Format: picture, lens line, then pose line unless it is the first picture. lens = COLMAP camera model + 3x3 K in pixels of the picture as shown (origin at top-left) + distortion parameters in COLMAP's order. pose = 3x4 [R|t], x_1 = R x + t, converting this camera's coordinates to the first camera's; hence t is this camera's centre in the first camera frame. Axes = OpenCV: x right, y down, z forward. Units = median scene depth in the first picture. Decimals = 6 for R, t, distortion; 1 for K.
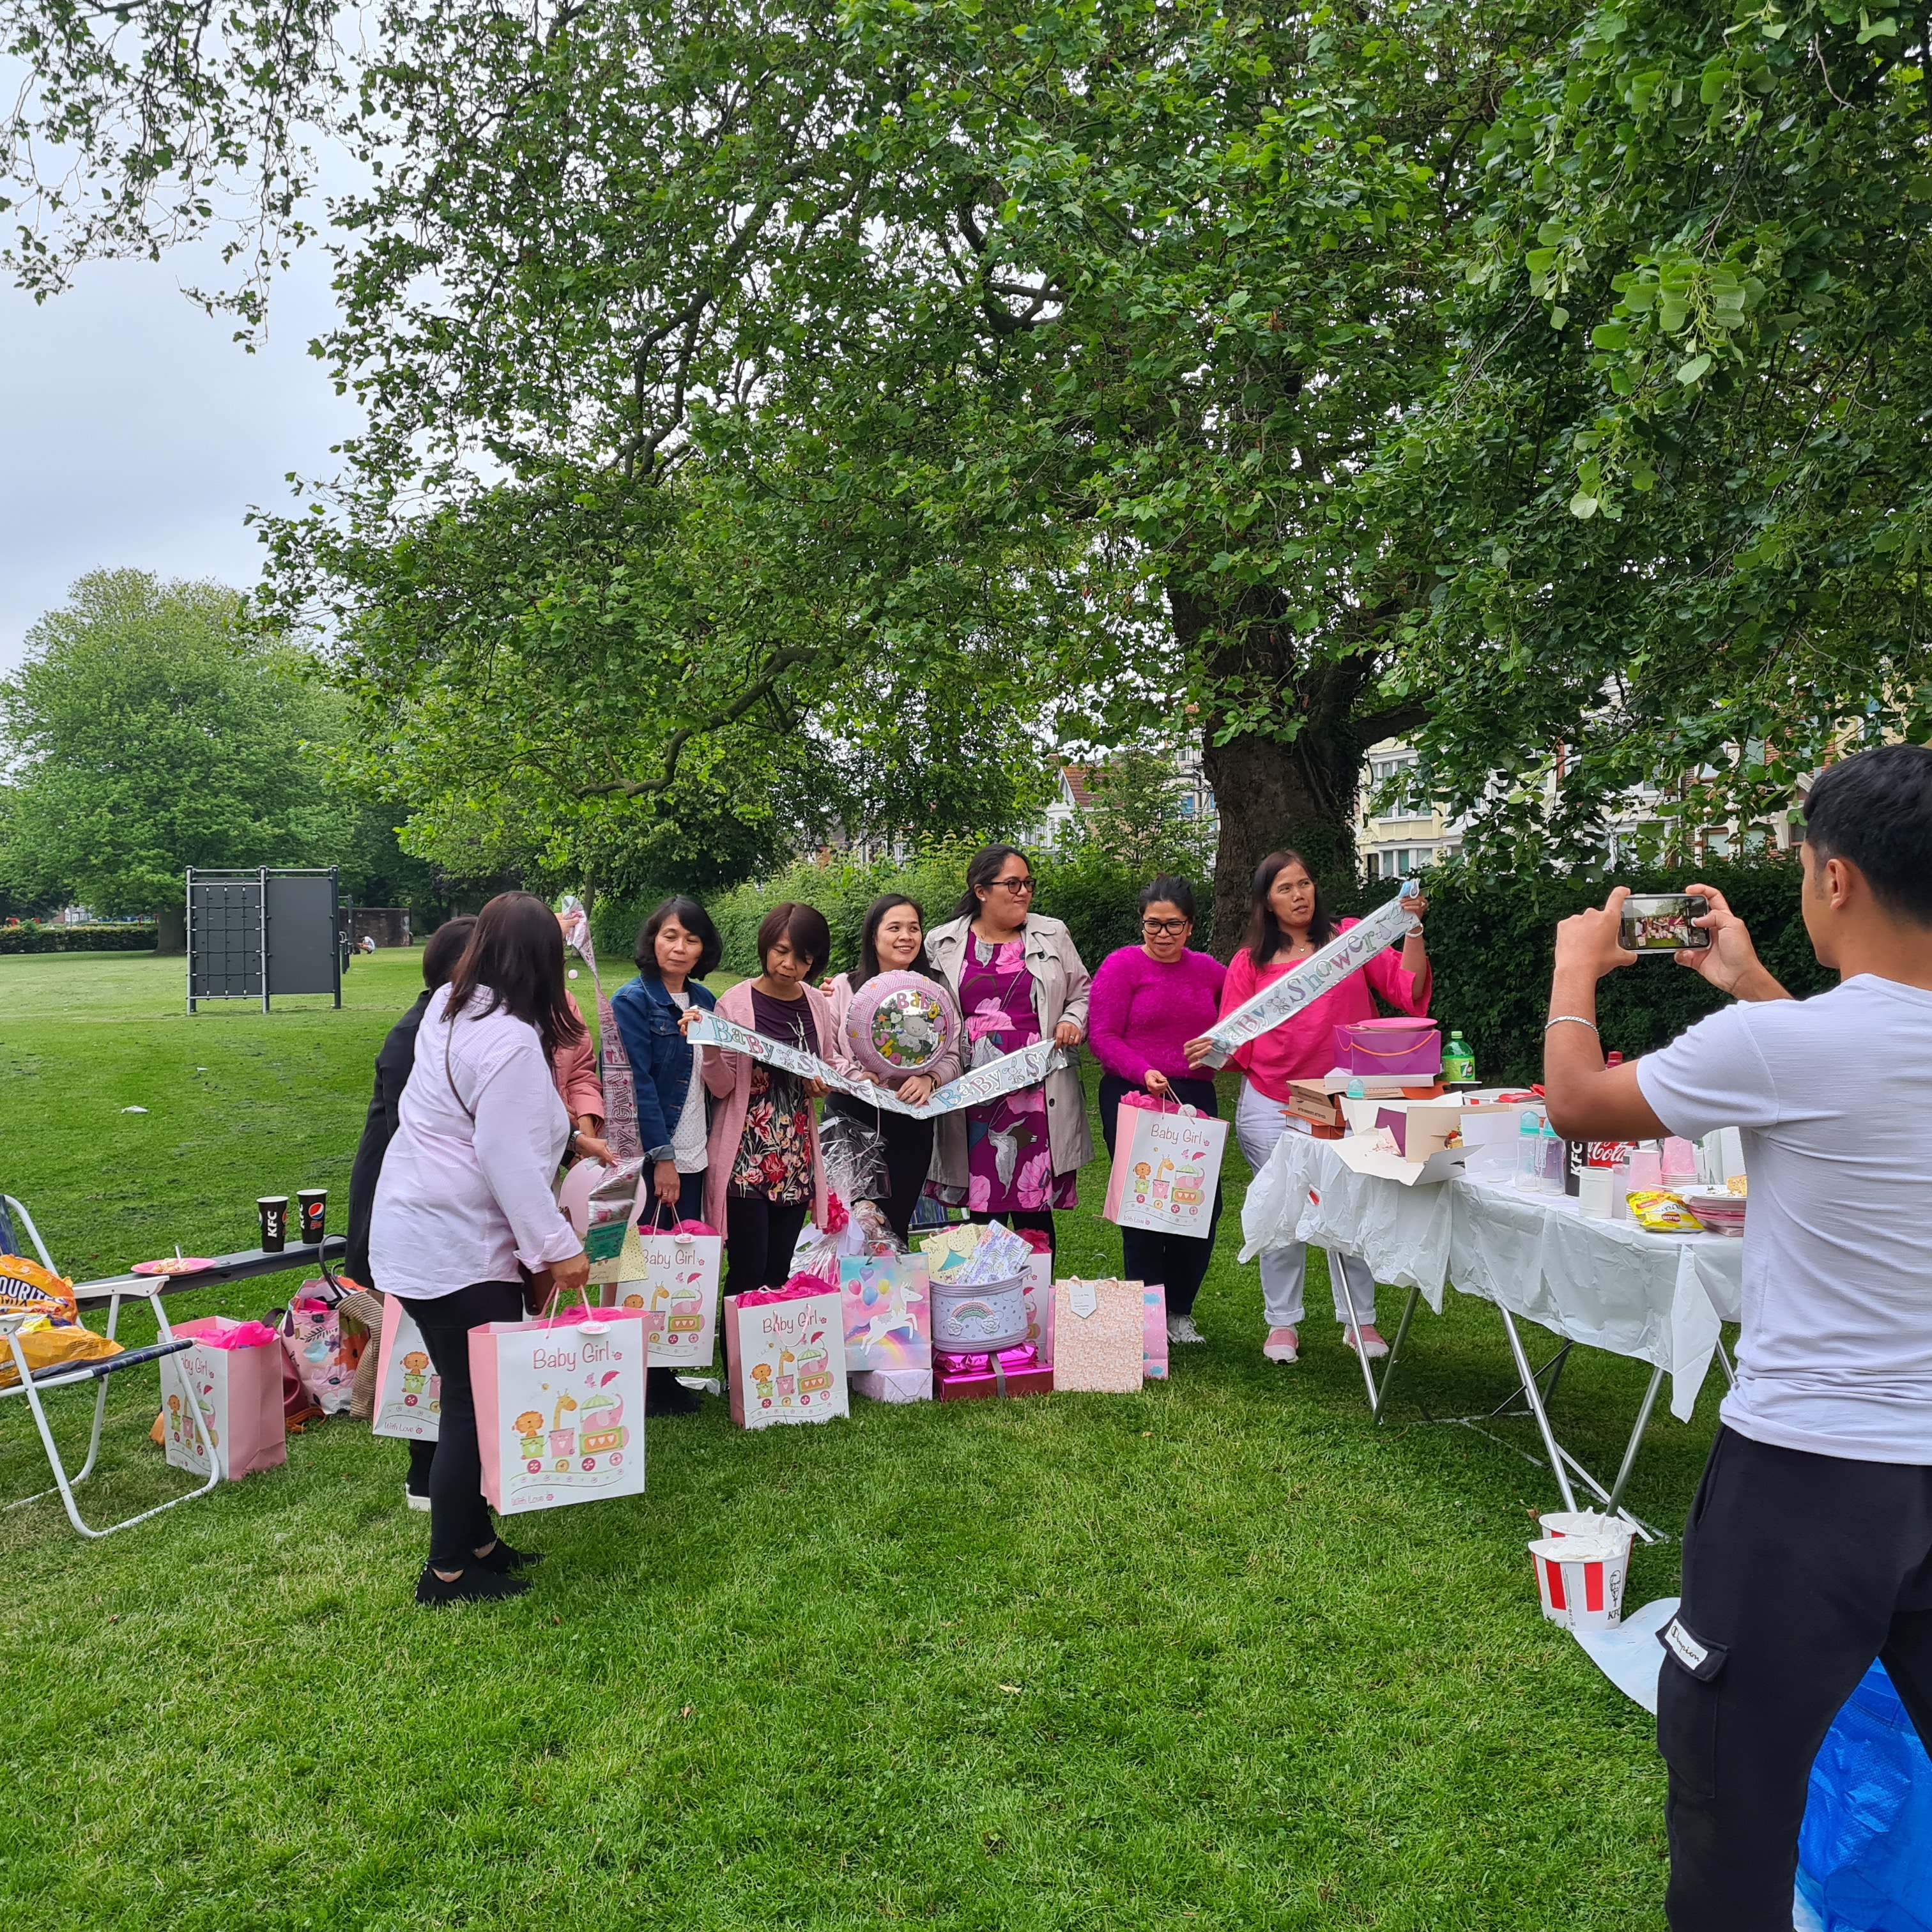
lens RADIAL K [[1925.8, 0, 1002.2], [0, 1925.8, 955.5], [0, 0, 1]] dist [0.077697, -0.063348]
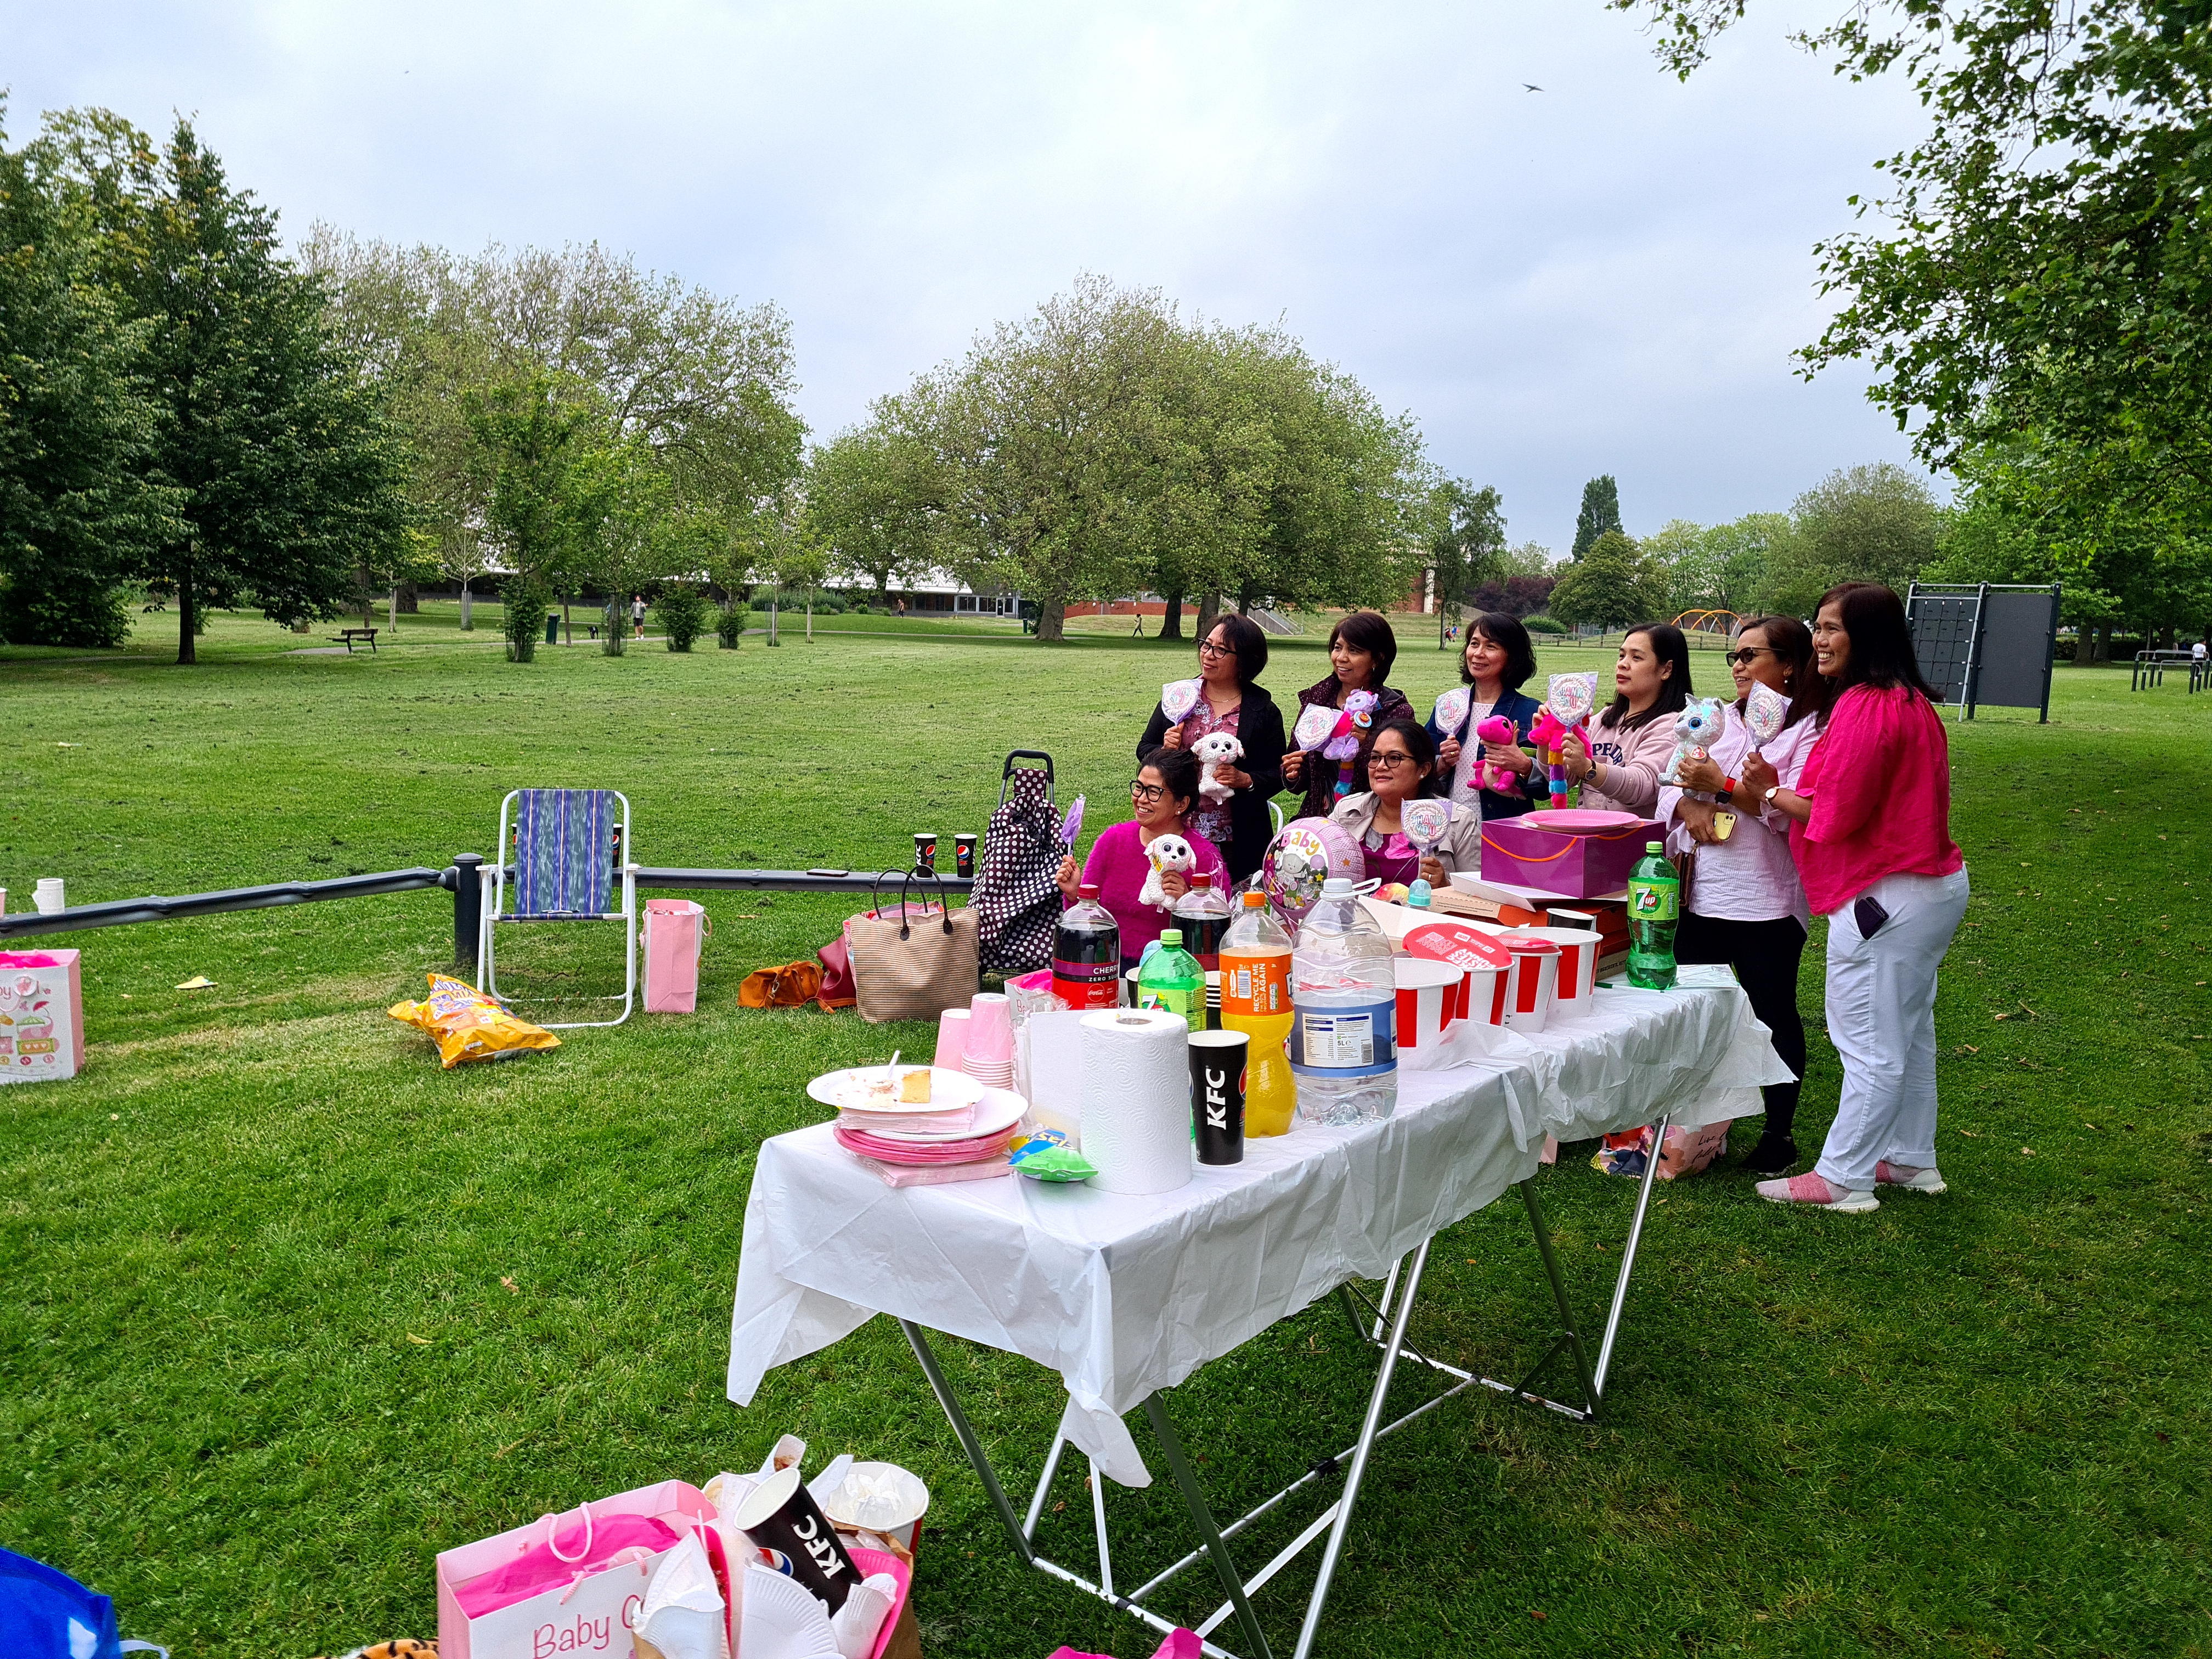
lens RADIAL K [[1652.3, 0, 1108.4], [0, 1652.3, 813.9], [0, 0, 1]] dist [0.068174, -0.058629]
pose [[0.561637, 0.136164, -0.816102, 0.188951], [-0.060132, 0.990474, 0.123875, -0.009294], [0.825196, -0.020499, 0.564475, 0.168141]]
